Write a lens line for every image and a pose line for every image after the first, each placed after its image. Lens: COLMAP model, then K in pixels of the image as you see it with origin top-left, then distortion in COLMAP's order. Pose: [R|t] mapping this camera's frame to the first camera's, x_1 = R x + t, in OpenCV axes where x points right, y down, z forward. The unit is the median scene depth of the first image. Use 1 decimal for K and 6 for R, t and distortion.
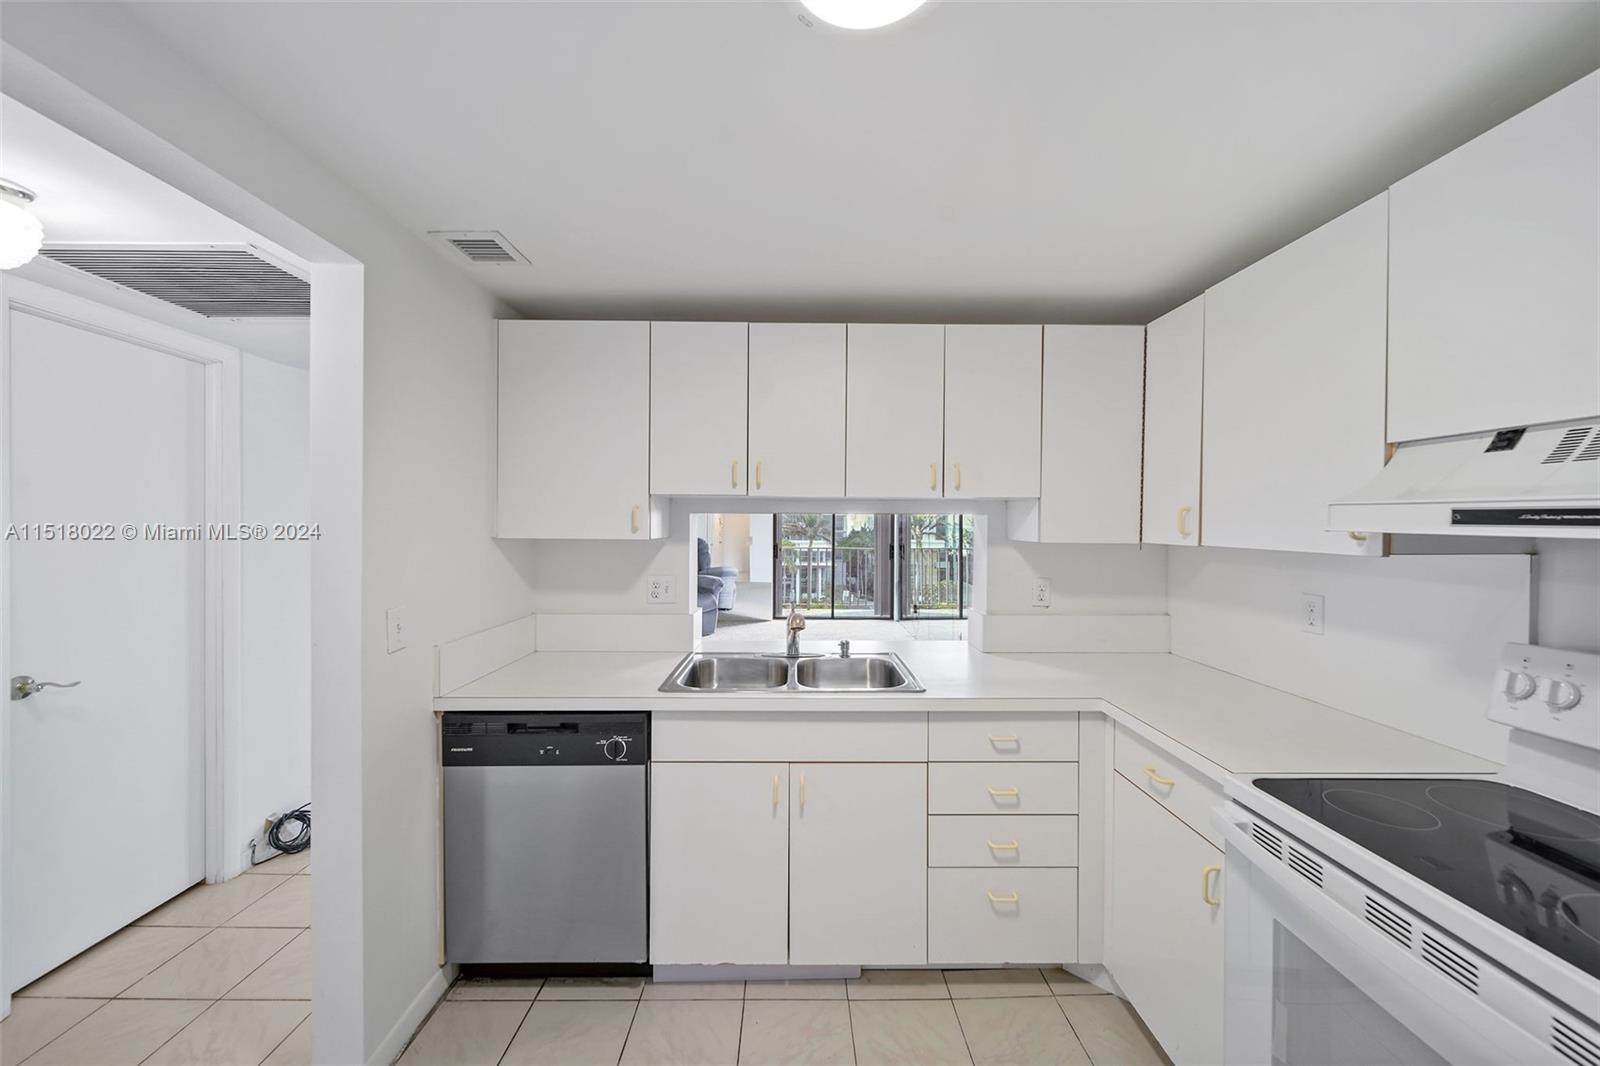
lens RADIAL K [[573.4, 0, 798.6], [0, 573.4, 527.9], [0, 0, 1]] dist [0.000275, -0.000256]
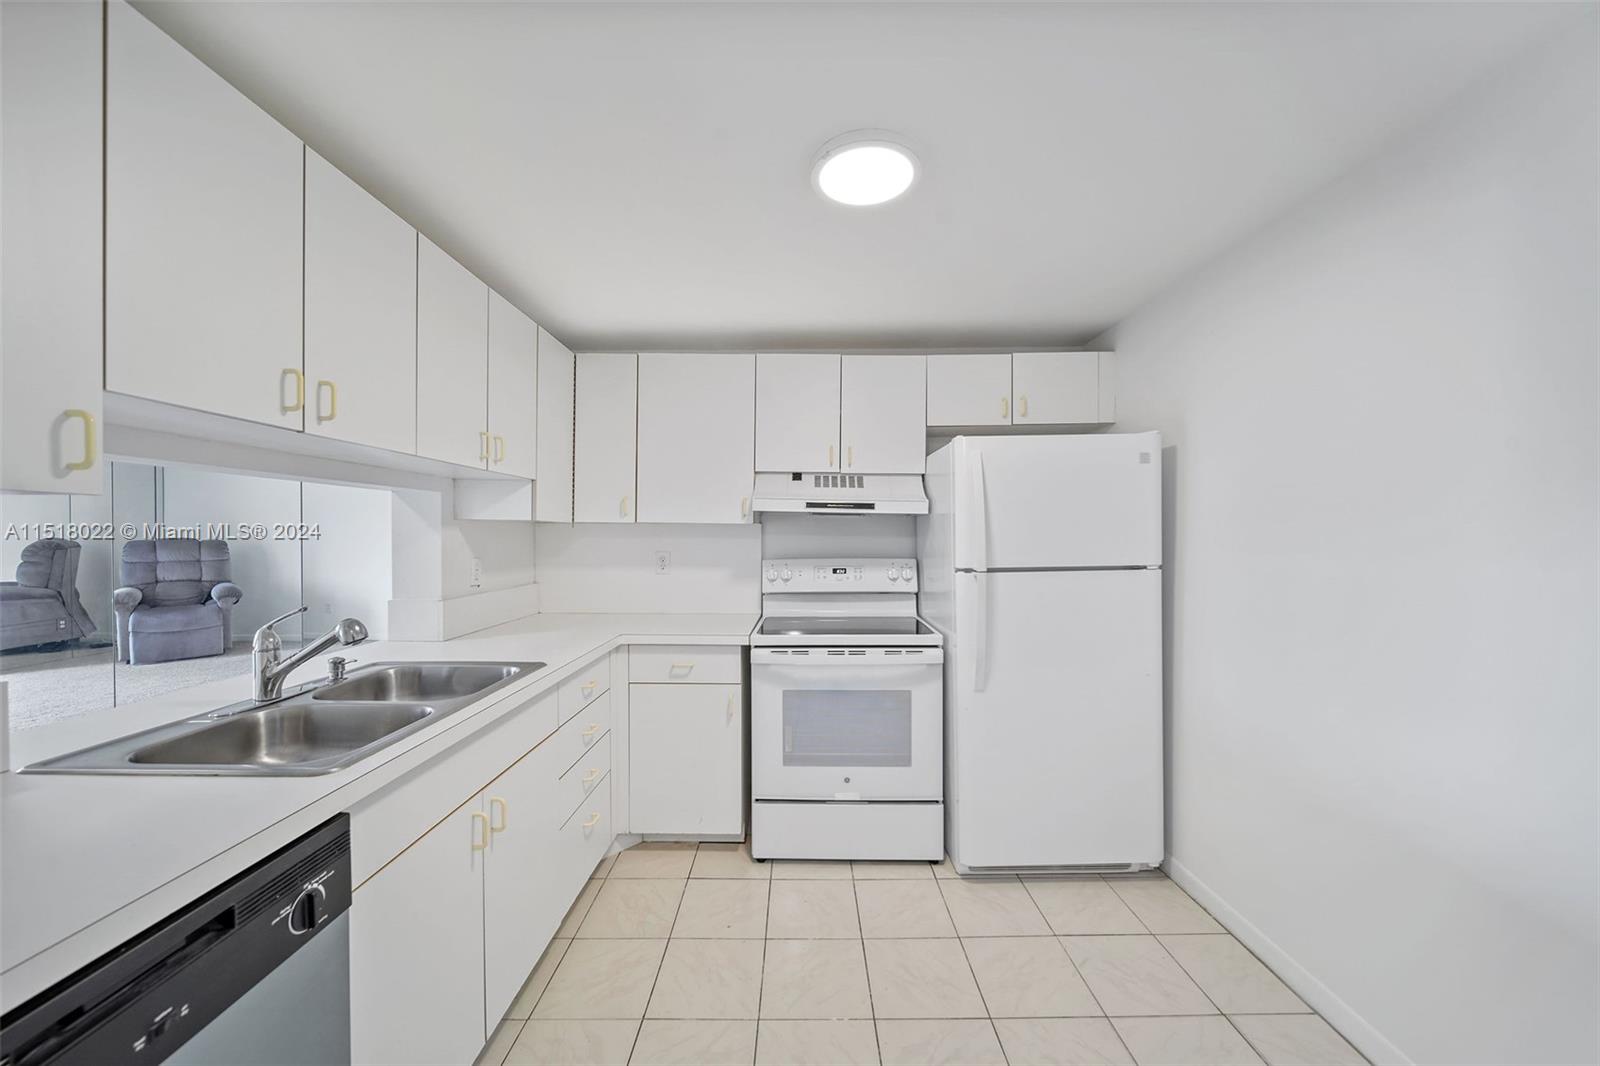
lens RADIAL K [[581.5, 0, 801.9], [0, 581.5, 538.3], [0, 0, 1]] dist [-0.000571, -0.000216]
pose [[0.006275, -0.011116, 0.999919, -0.811305], [0.001199, 0.999938, 0.011109, 0.056430], [-0.999980, 0.001129, 0.006288, 0.559433]]
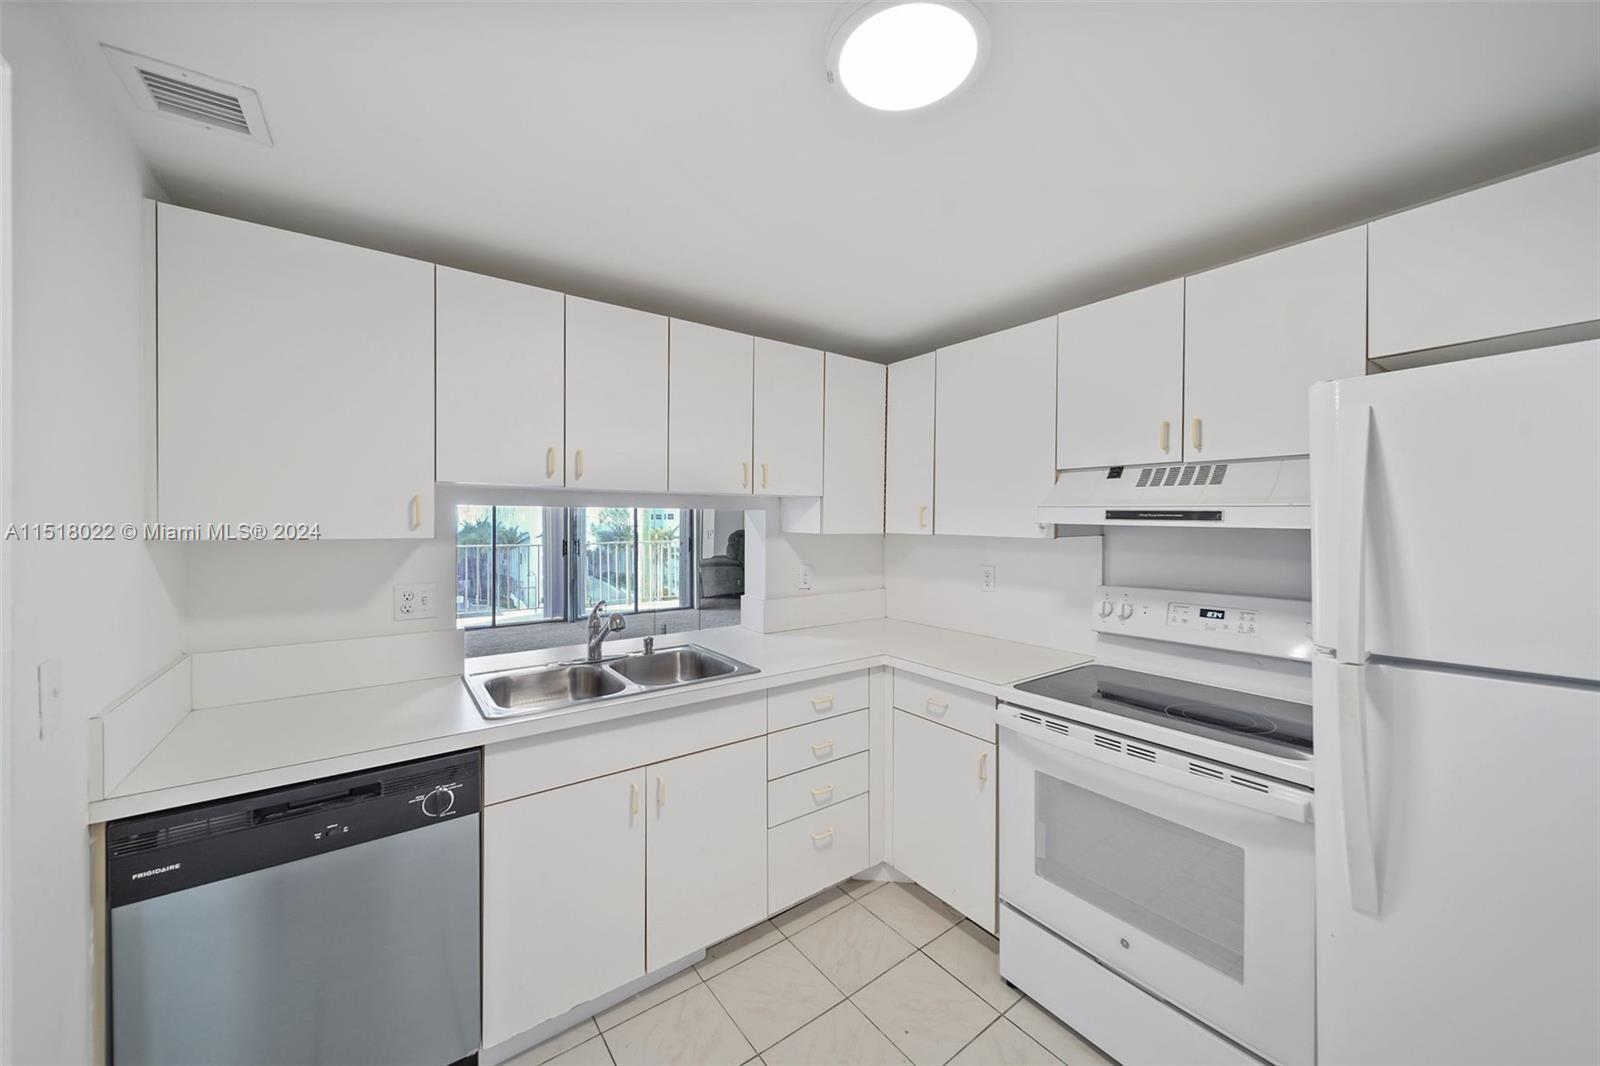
lens RADIAL K [[585.2, 0, 801.3], [0, 585.2, 523.9], [0, 0, 1]] dist [-0.000248, -0.000170]
pose [[0.809567, -0.006186, 0.586995, -0.381540], [0.003660, 0.999978, 0.005491, -0.002654], [-0.587016, -0.002297, 0.809572, 0.049765]]
